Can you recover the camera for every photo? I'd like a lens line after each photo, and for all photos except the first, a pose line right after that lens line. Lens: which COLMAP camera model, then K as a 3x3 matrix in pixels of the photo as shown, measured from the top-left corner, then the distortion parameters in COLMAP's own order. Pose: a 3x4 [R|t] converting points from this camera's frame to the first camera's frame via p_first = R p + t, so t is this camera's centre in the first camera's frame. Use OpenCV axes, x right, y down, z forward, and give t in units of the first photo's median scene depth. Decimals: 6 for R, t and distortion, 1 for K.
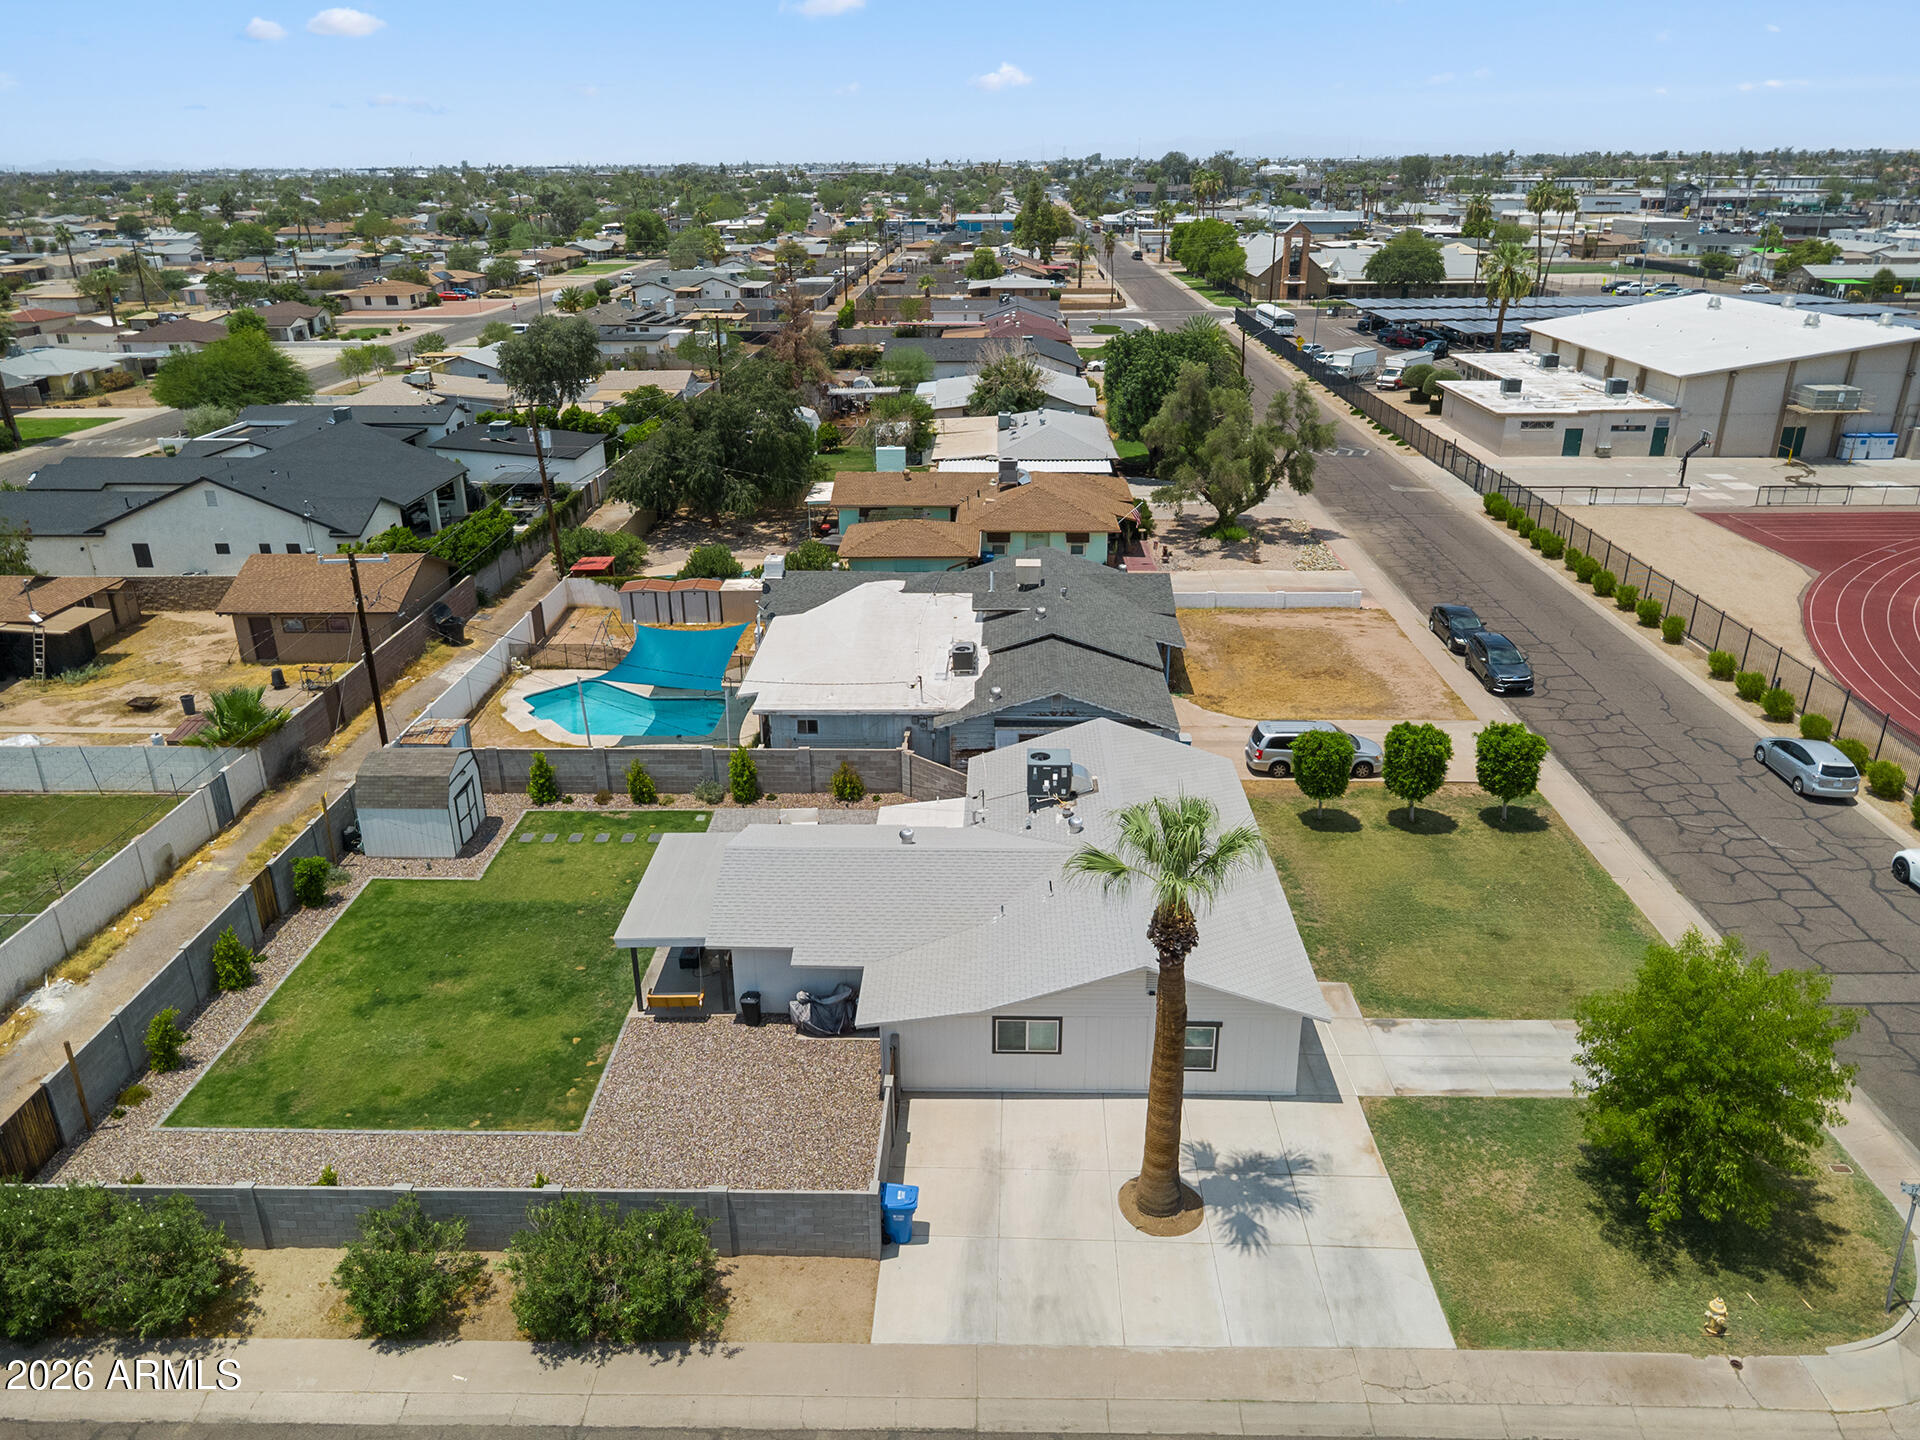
lens RADIAL K [[1361.9, 0, 958.3], [0, 1361.9, 717.0], [0, 0, 1]] dist [0.001863, 0.003643]
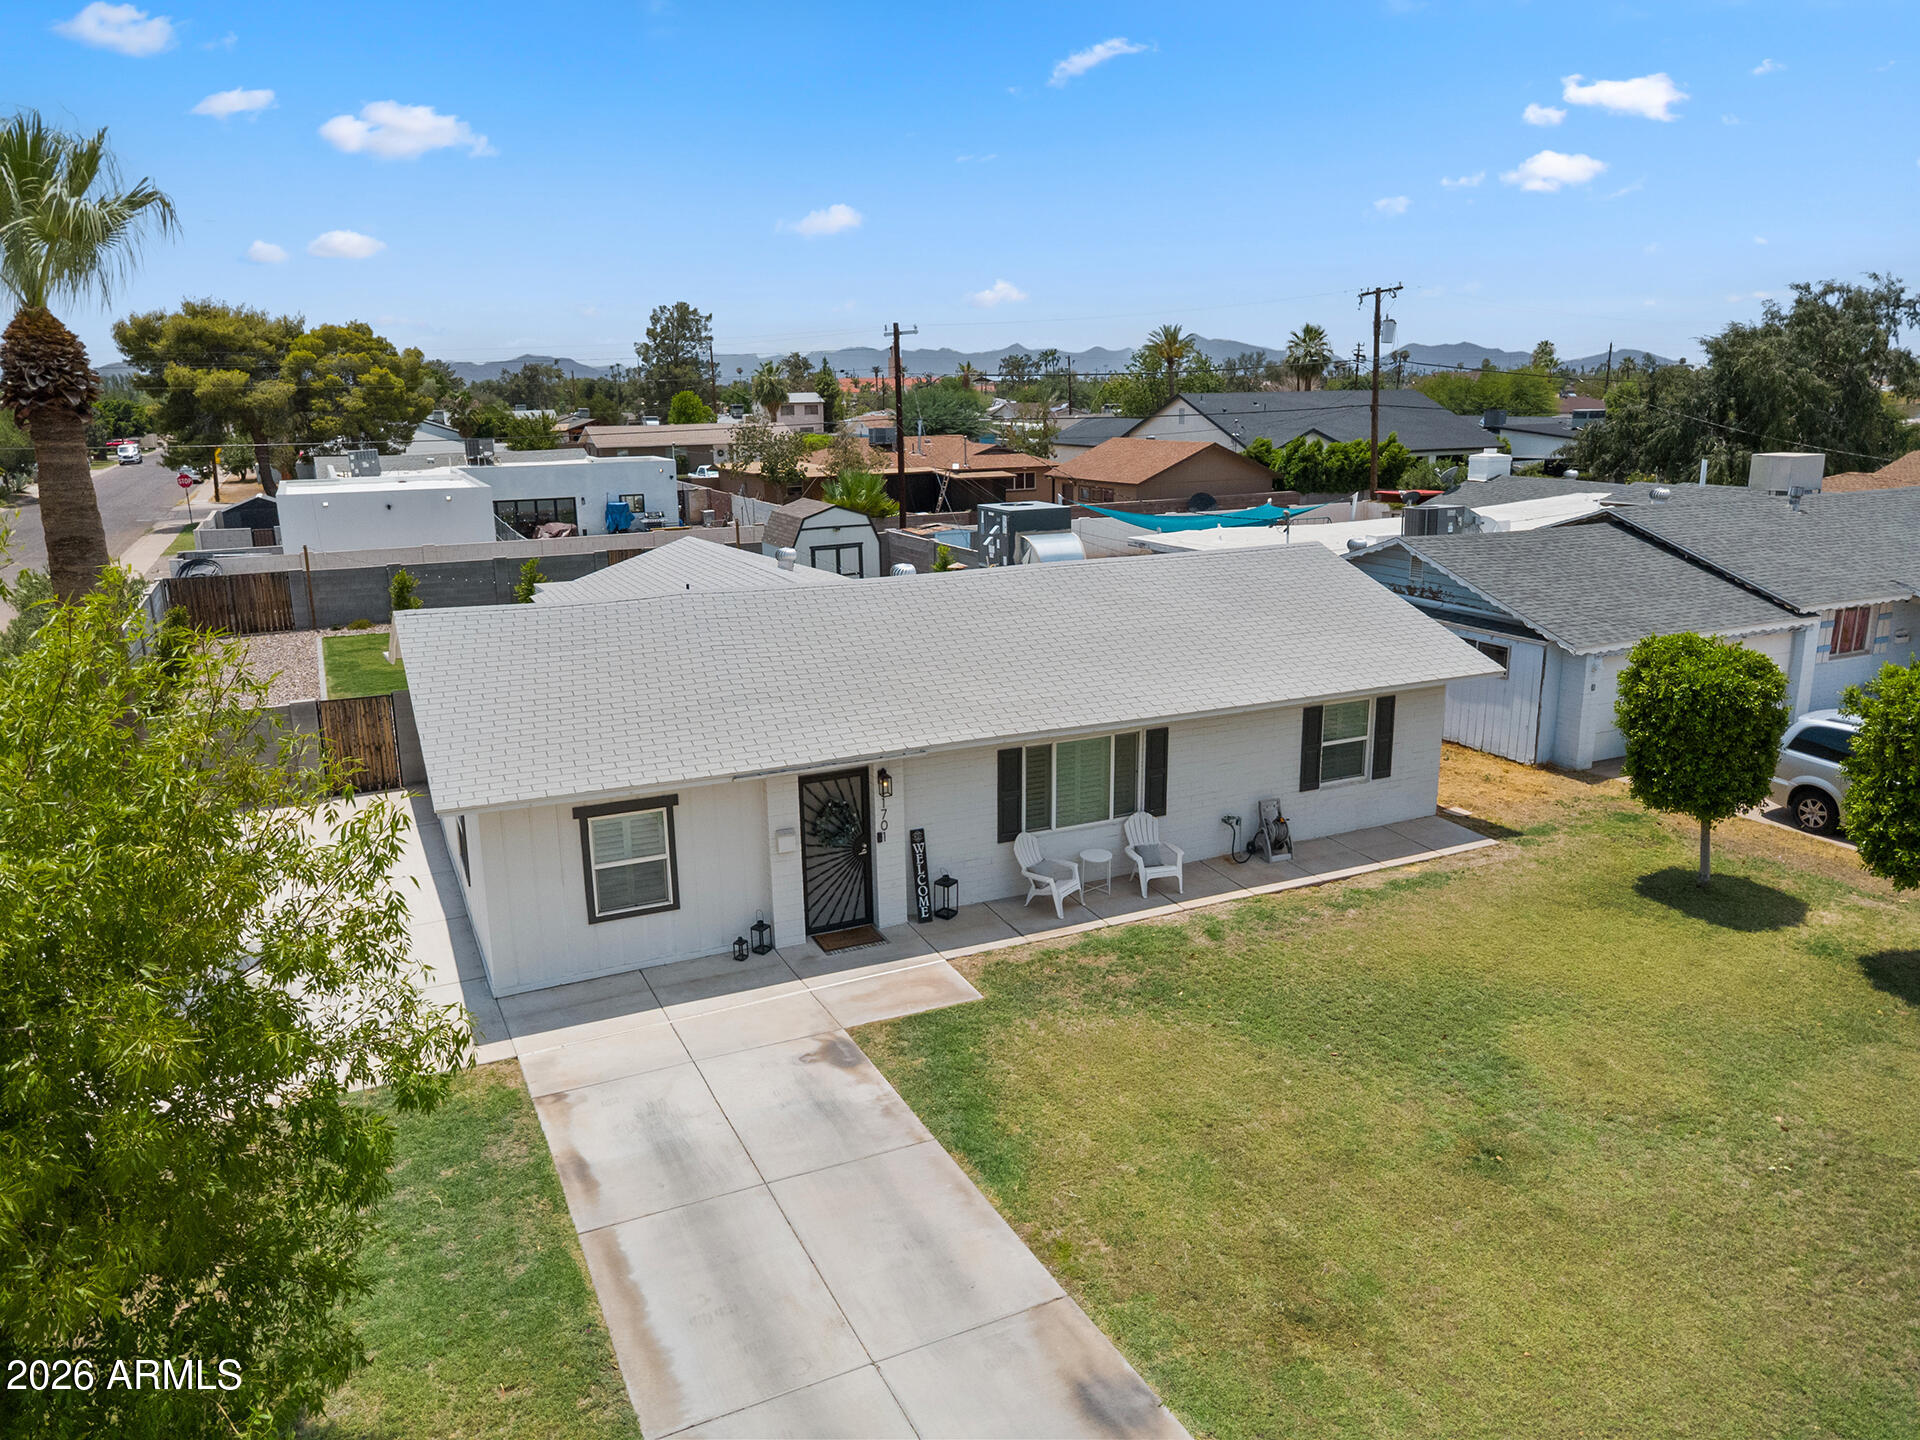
lens RADIAL K [[1347.8, 0, 958.5], [0, 1347.8, 719.1], [0, 0, 1]] dist [-0.000041, 0.006525]
pose [[0.450556, 0.215647, -0.866311, 0.521576], [-0.328183, 0.942449, 0.063916, 0.079406], [0.830238, 0.255511, 0.495398, 0.656460]]
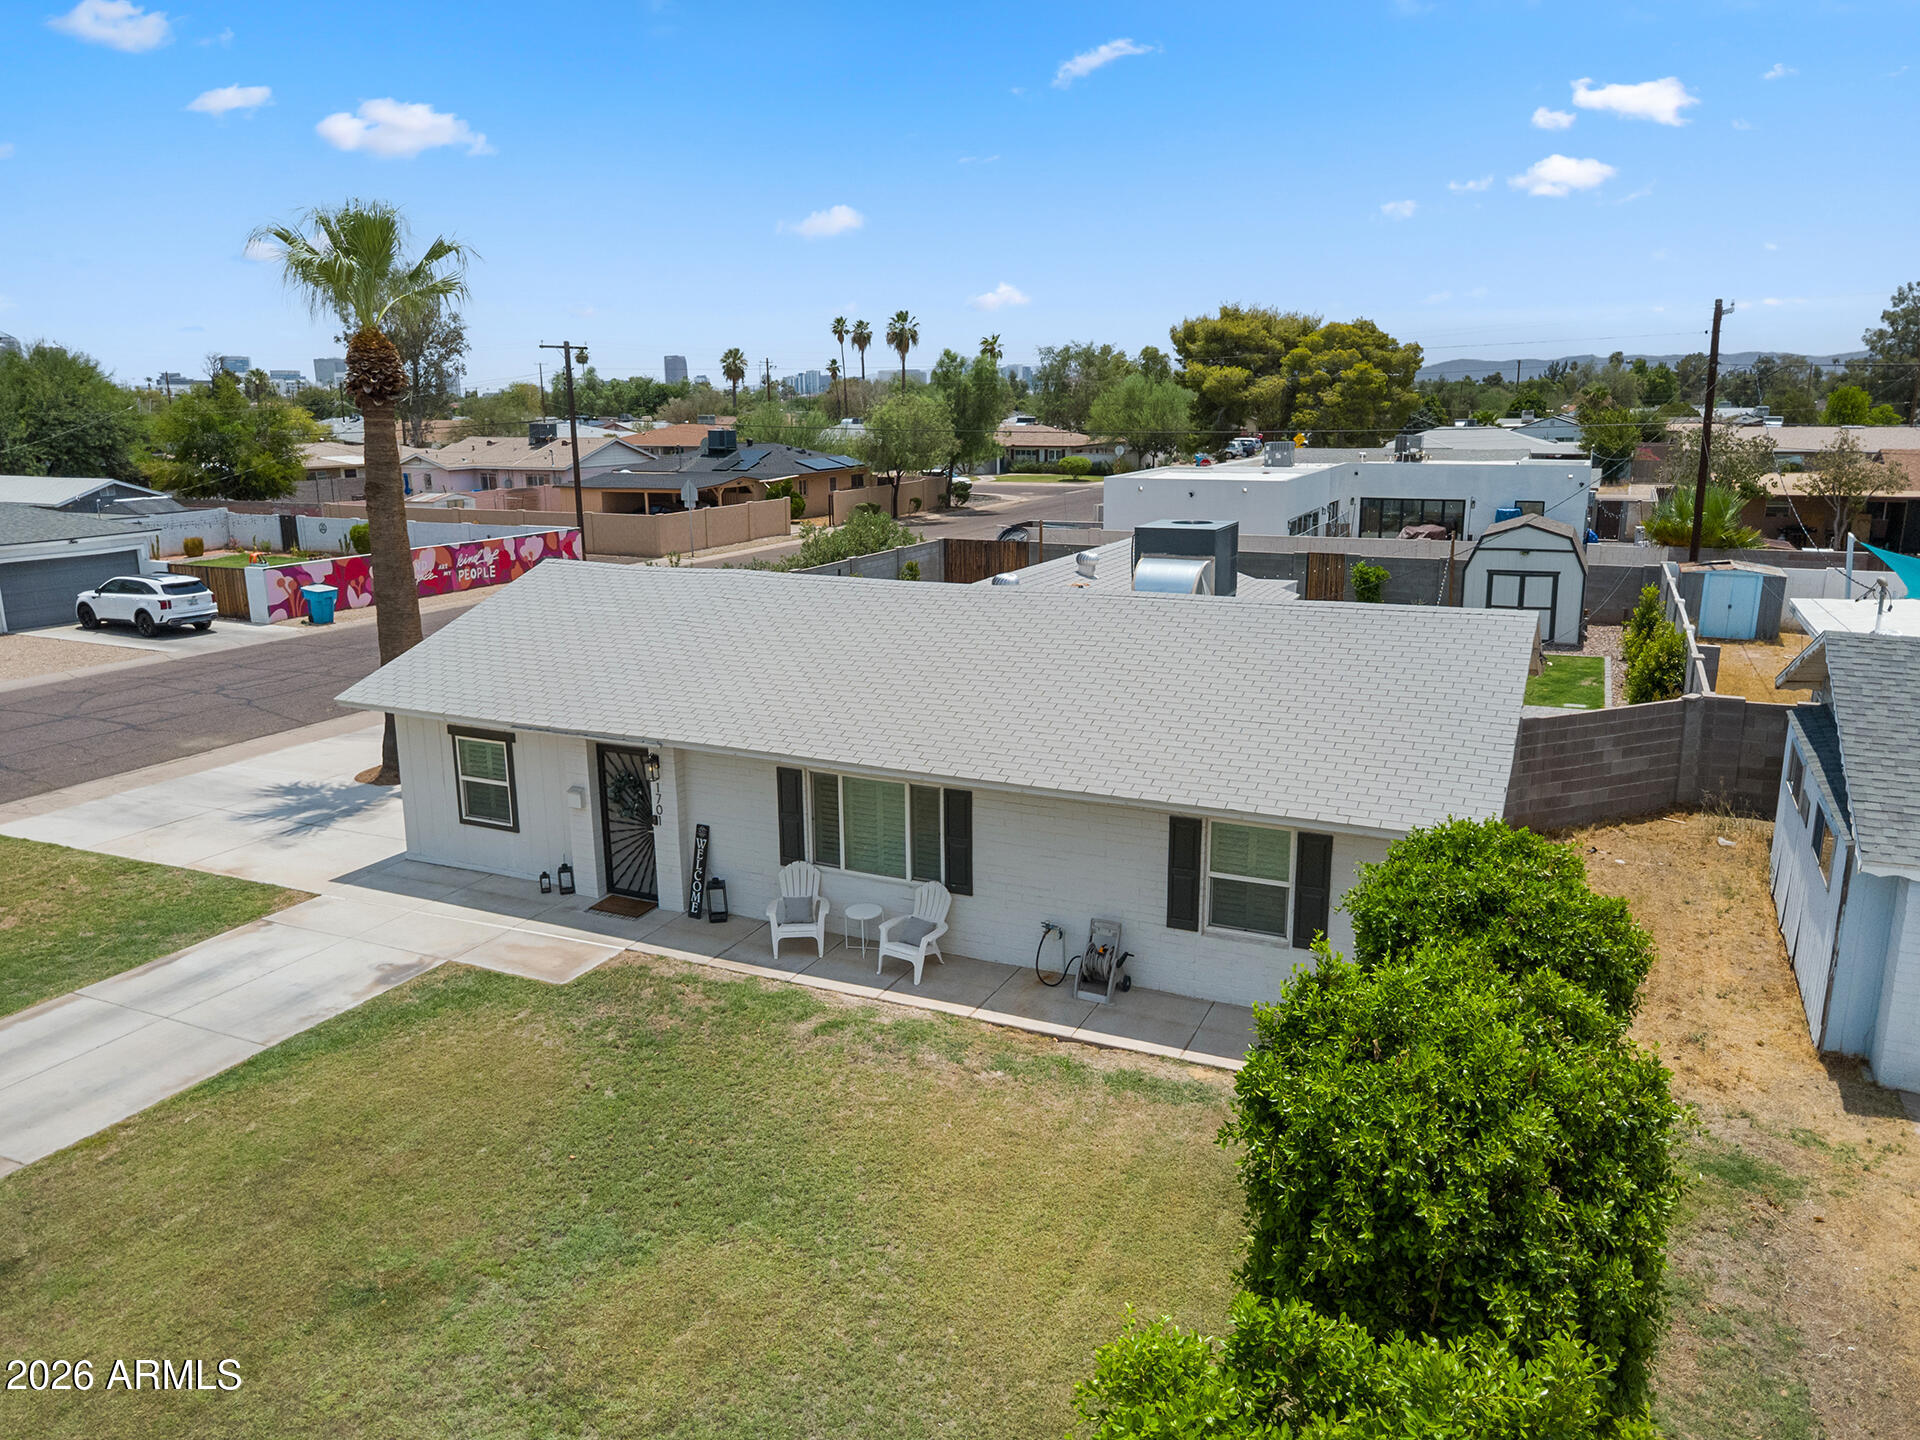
lens RADIAL K [[1361.9, 0, 958.3], [0, 1361.9, 717.0], [0, 0, 1]] dist [0.001863, 0.003643]
pose [[-0.402332, 0.220559, -0.888528, 0.497910], [-0.335650, 0.867425, 0.367305, -0.056877], [0.851744, 0.446013, -0.274962, 1.002527]]
